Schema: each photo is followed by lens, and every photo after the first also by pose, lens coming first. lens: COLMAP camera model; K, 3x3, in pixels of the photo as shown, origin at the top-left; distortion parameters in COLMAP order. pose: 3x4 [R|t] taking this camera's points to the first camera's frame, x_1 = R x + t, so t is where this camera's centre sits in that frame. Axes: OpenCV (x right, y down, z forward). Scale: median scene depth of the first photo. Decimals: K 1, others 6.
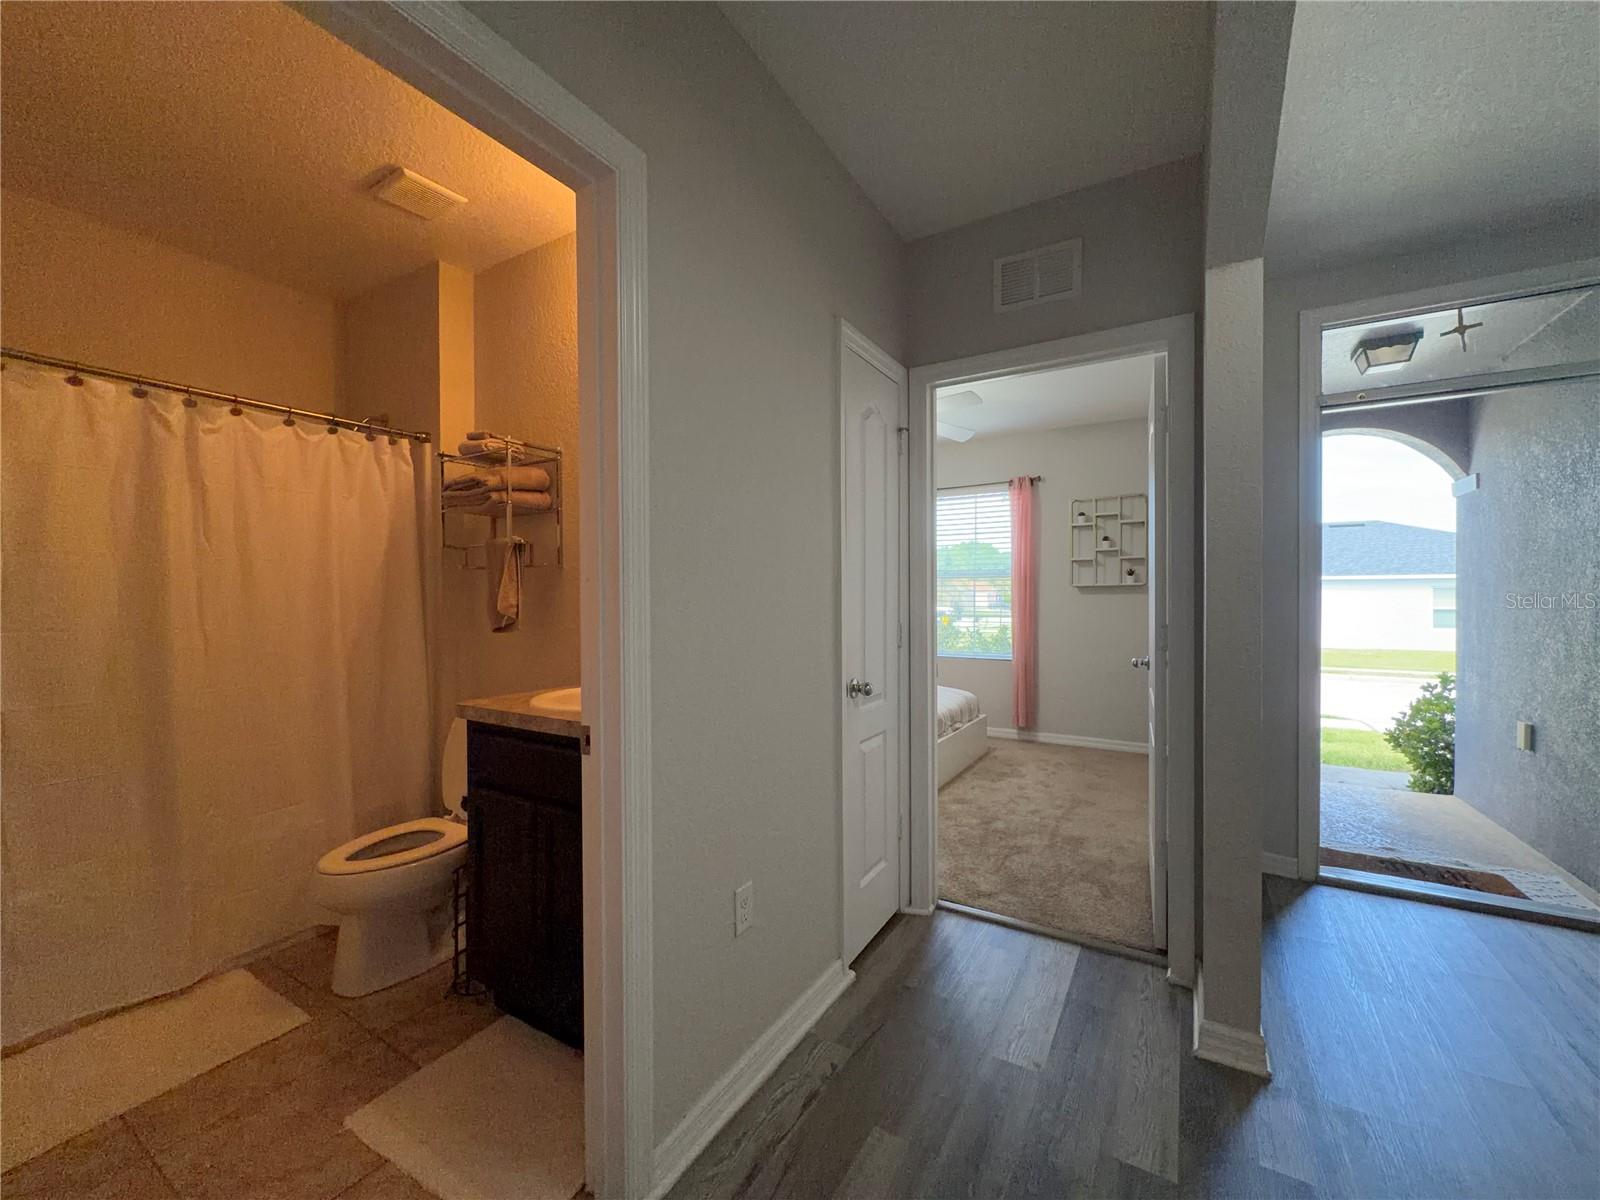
lens RADIAL K [[642.6, 0, 794.8], [0, 642.6, 600.6], [0, 0, 1]] dist [0.001376, 0.000422]
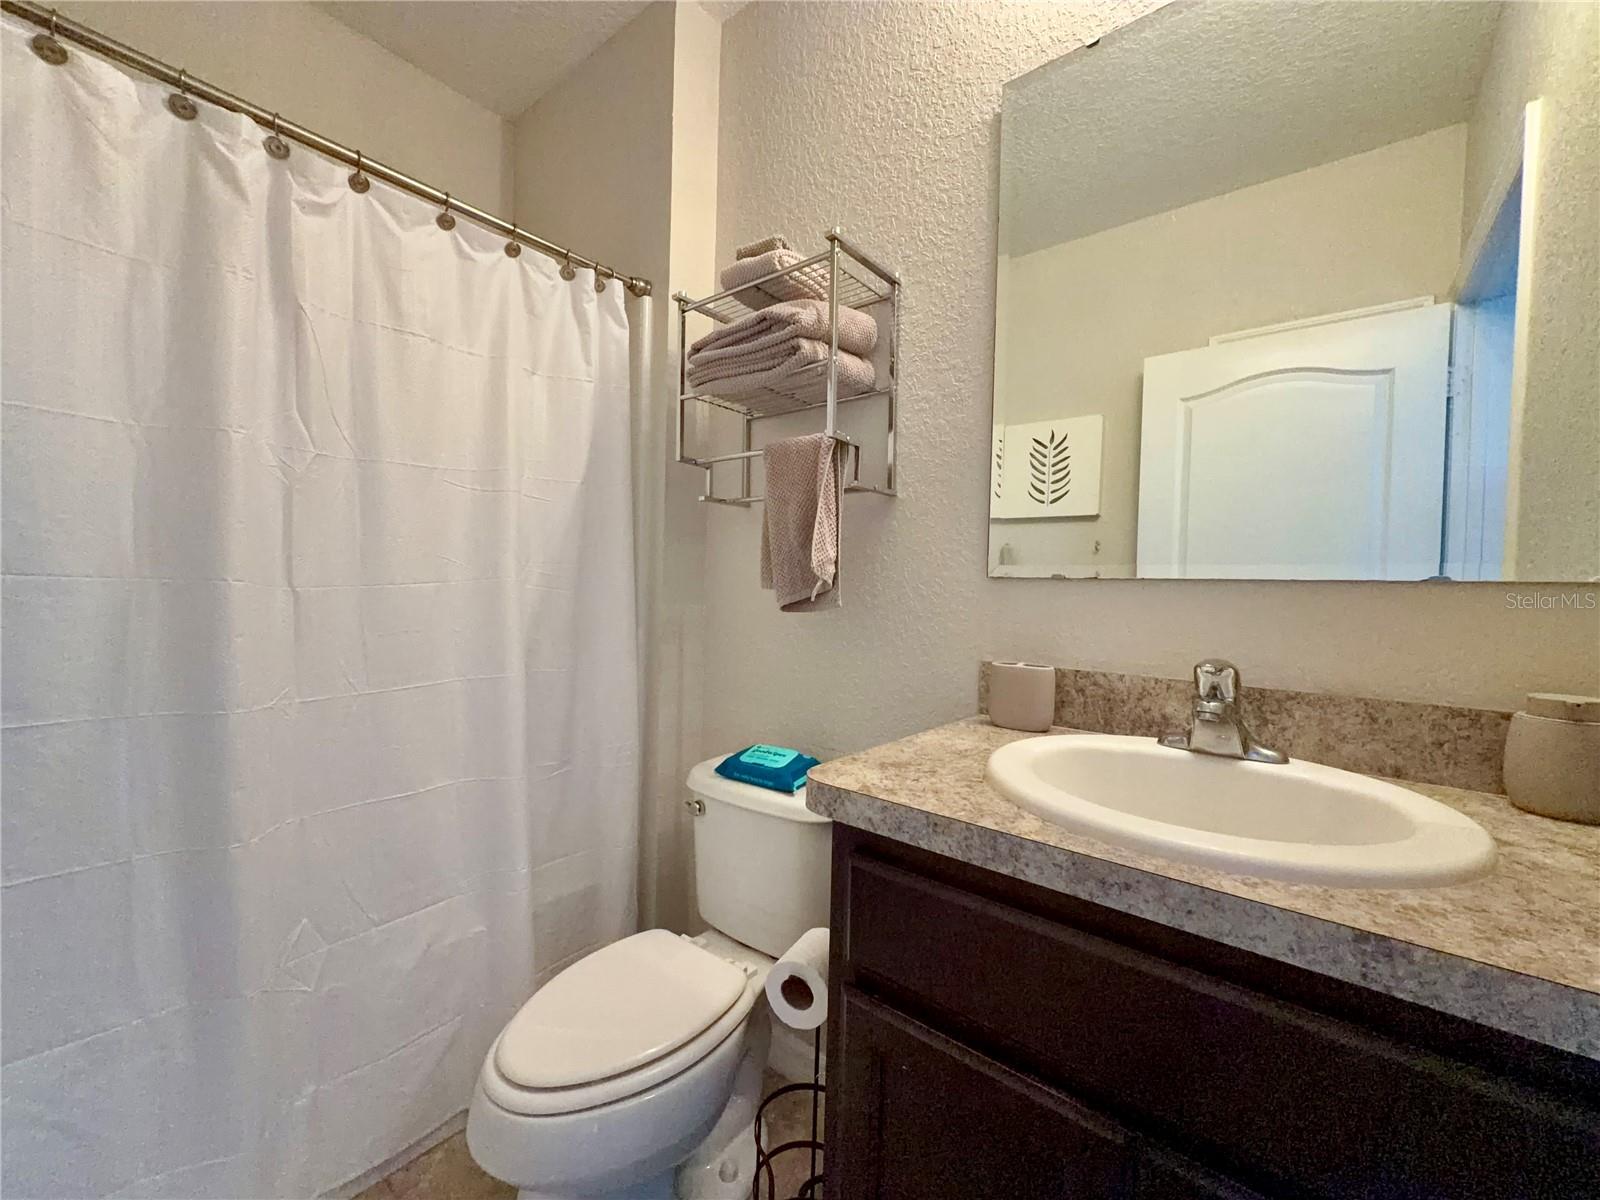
lens RADIAL K [[642.6, 0, 799.0], [0, 642.6, 599.9], [0, 0, 1]] dist [0.001376, 0.000422]
pose [[0.990073, 0.036110, -0.135836, -0.384815], [-0.034296, 0.999289, 0.015673, 0.032399], [0.136305, -0.010858, 0.990607, 0.472756]]
